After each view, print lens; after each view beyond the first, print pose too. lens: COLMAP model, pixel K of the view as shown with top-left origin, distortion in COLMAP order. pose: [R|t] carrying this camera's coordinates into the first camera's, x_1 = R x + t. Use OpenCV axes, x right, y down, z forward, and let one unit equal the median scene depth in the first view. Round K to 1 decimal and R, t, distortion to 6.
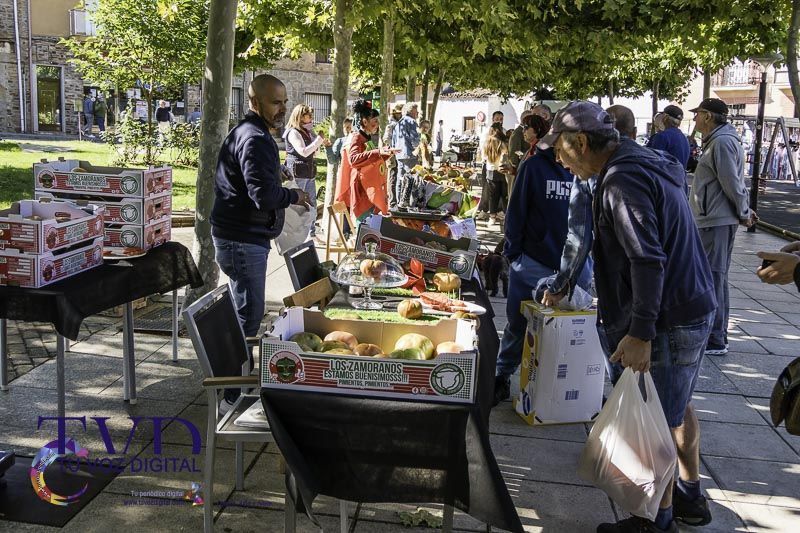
lens RADIAL K [[821.2, 0, 398.4], [0, 821.2, 267.4], [0, 0, 1]] dist [0.000824, 0.000000]
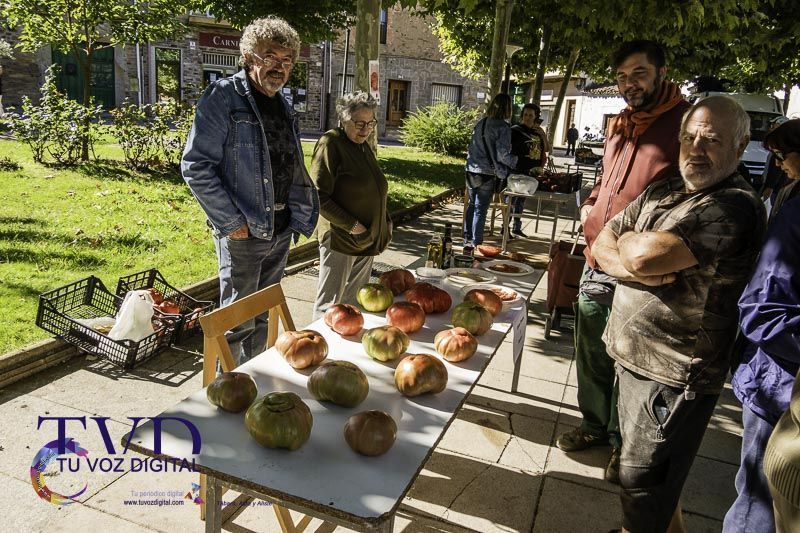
lens RADIAL K [[609.9, 0, 402.3], [0, 609.9, 267.0], [0, 0, 1]] dist [-0.007949, -0.004086]
pose [[0.969572, 0.088868, -0.228107, 0.146513], [-0.073550, 0.994481, 0.074813, -0.208878], [0.233497, -0.055760, 0.970757, 1.214285]]
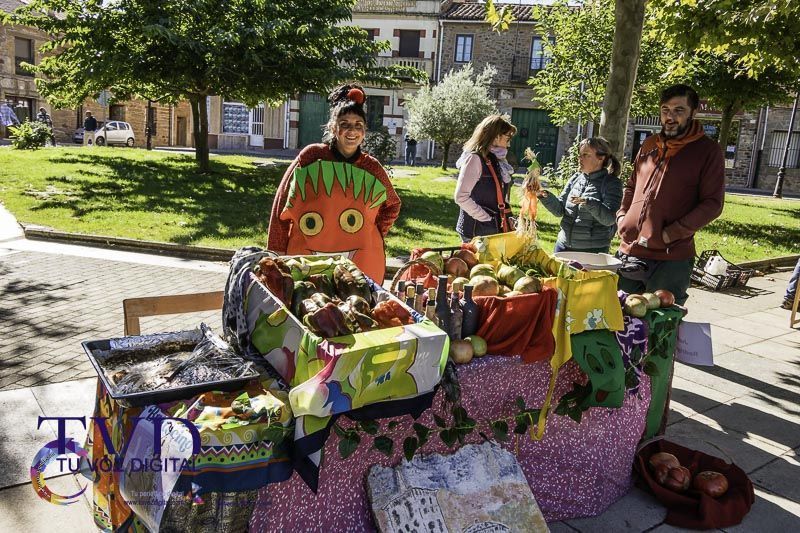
lens RADIAL K [[674.1, 0, 401.7], [0, 674.1, 265.0], [0, 0, 1]] dist [0.010204, -0.017602]
pose [[0.691502, 0.133987, -0.709840, 0.230335], [-0.157056, 0.987028, 0.033309, -0.094691], [0.705095, 0.088451, 0.703575, 0.620432]]
